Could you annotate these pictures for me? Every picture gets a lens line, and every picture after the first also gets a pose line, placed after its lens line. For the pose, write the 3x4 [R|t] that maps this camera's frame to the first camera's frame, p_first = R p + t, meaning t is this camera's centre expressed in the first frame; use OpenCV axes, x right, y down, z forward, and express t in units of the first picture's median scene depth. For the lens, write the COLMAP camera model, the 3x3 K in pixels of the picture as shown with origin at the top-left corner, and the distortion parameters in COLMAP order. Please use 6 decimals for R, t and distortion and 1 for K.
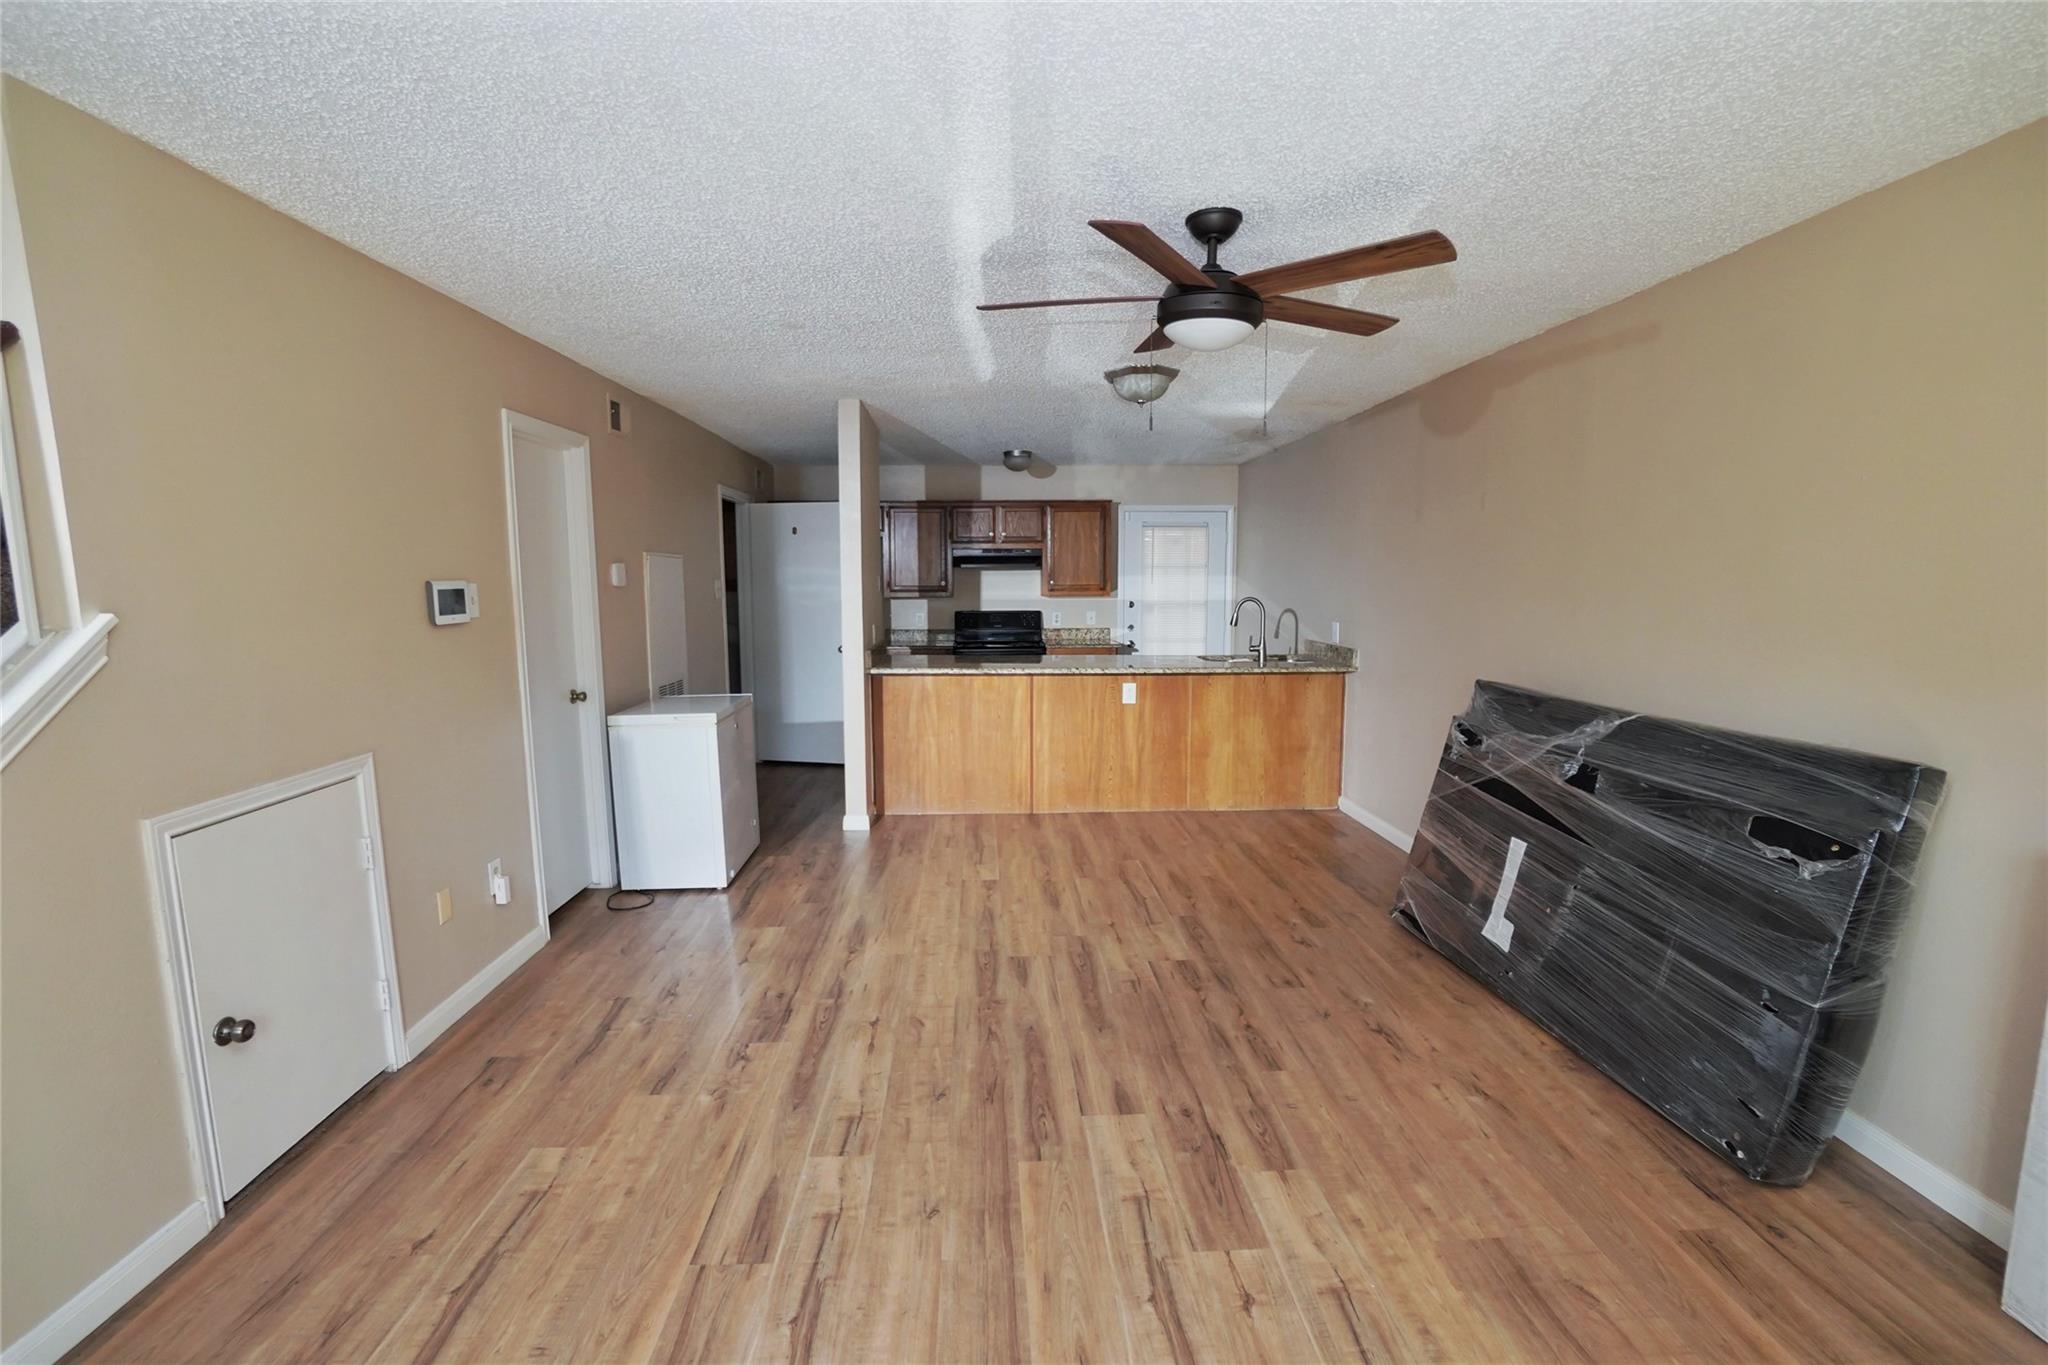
lens RADIAL K [[886.0, 0, 1021.0], [0, 886.0, 686.8], [0, 0, 1]] dist [-0.039027, 0.005835]
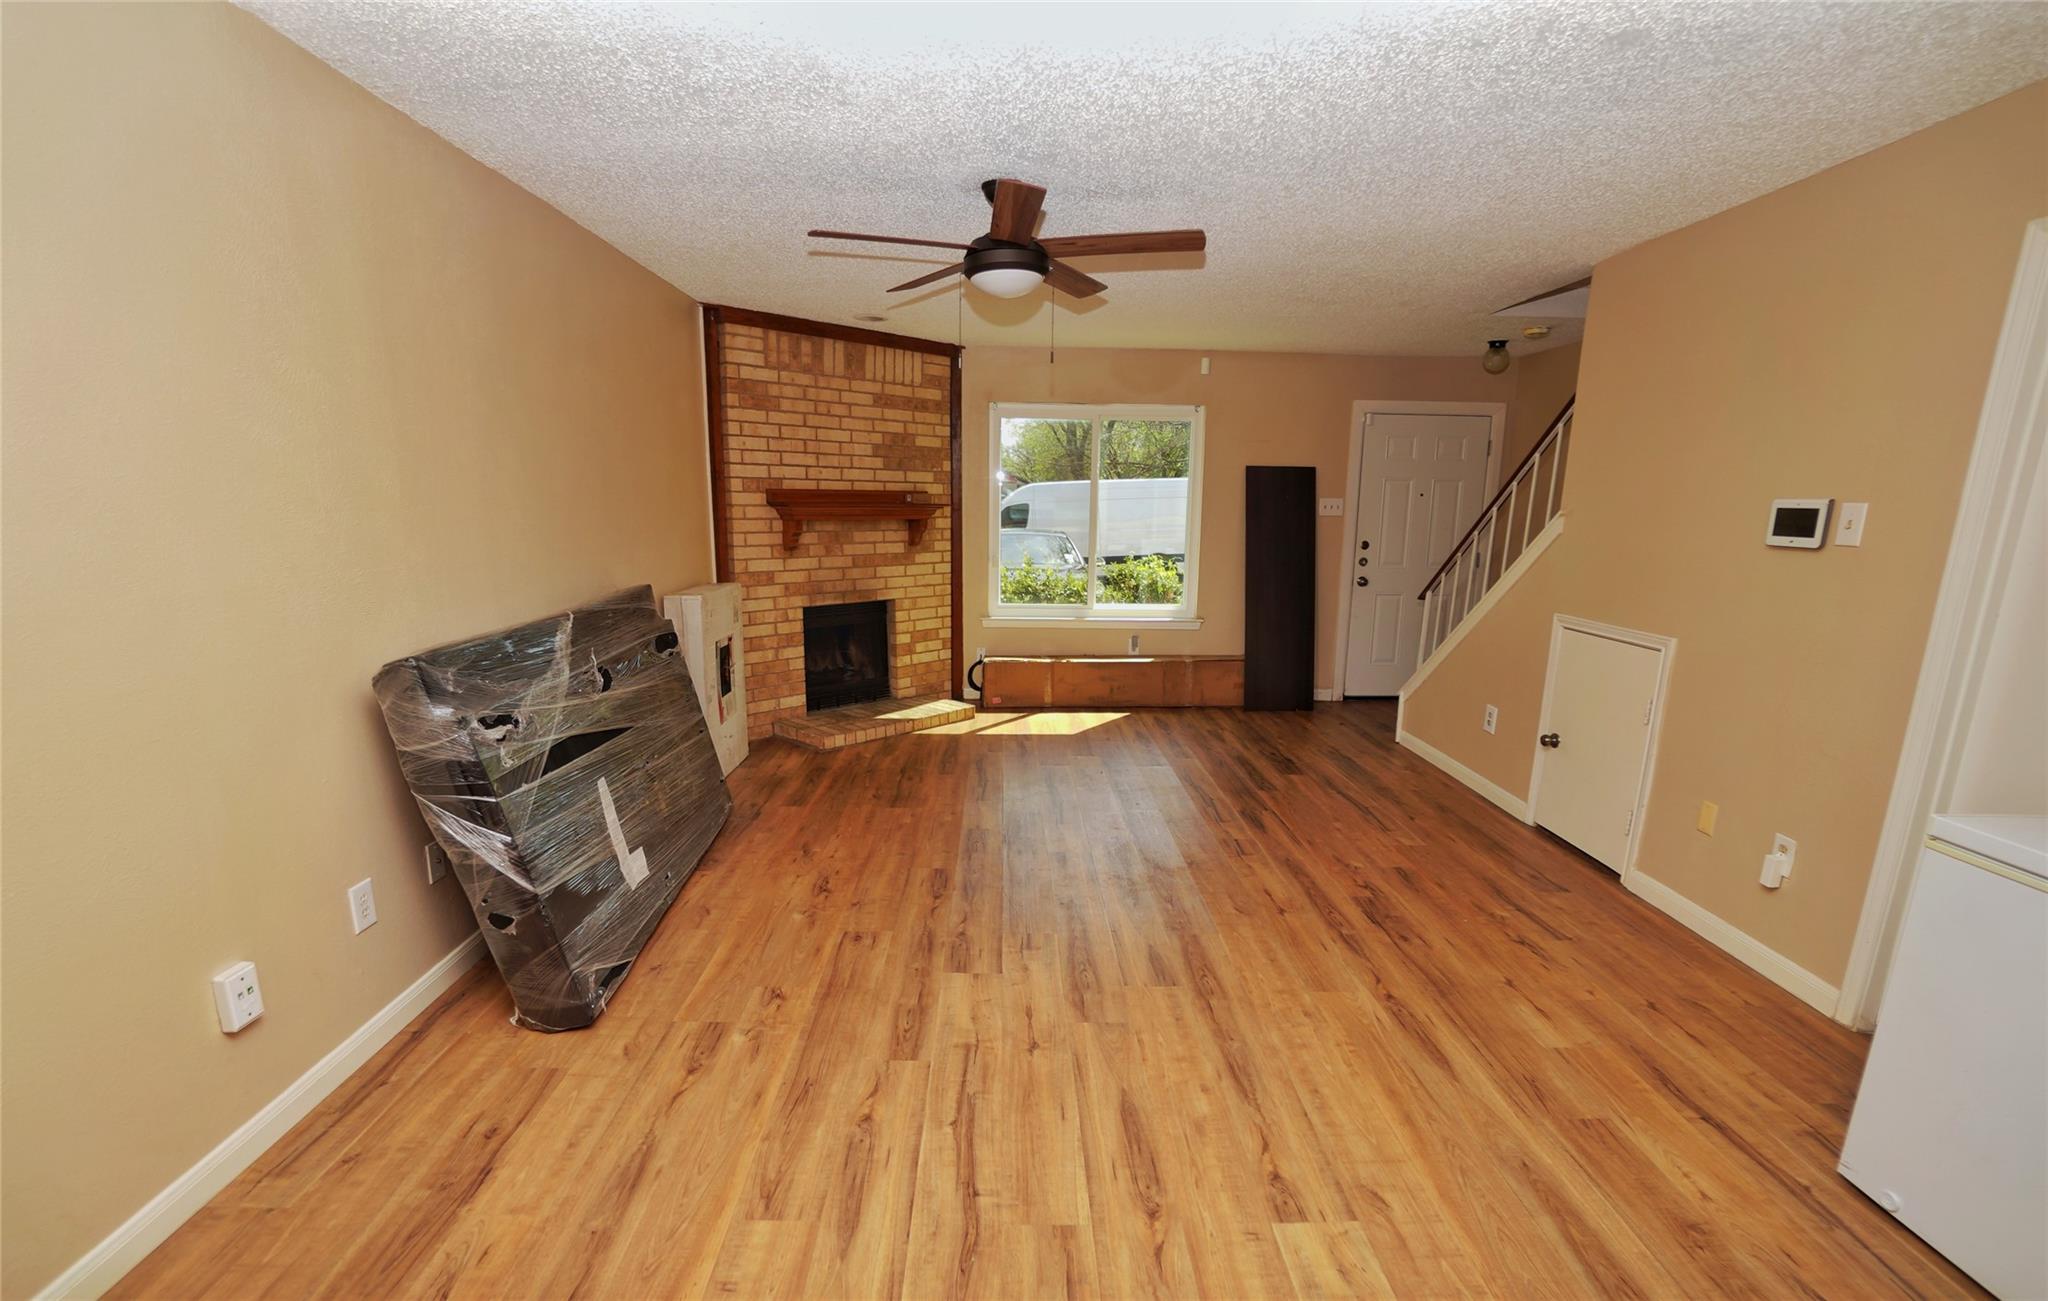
lens RADIAL K [[893.4, 0, 1014.5], [0, 893.4, 647.8], [0, 0, 1]] dist [-0.001556, -0.000090]
pose [[-0.999250, -0.021607, 0.032130, 0.101795], [-0.011110, 0.954921, 0.296652, -0.190062], [-0.037091, 0.296073, -0.954445, 1.518392]]
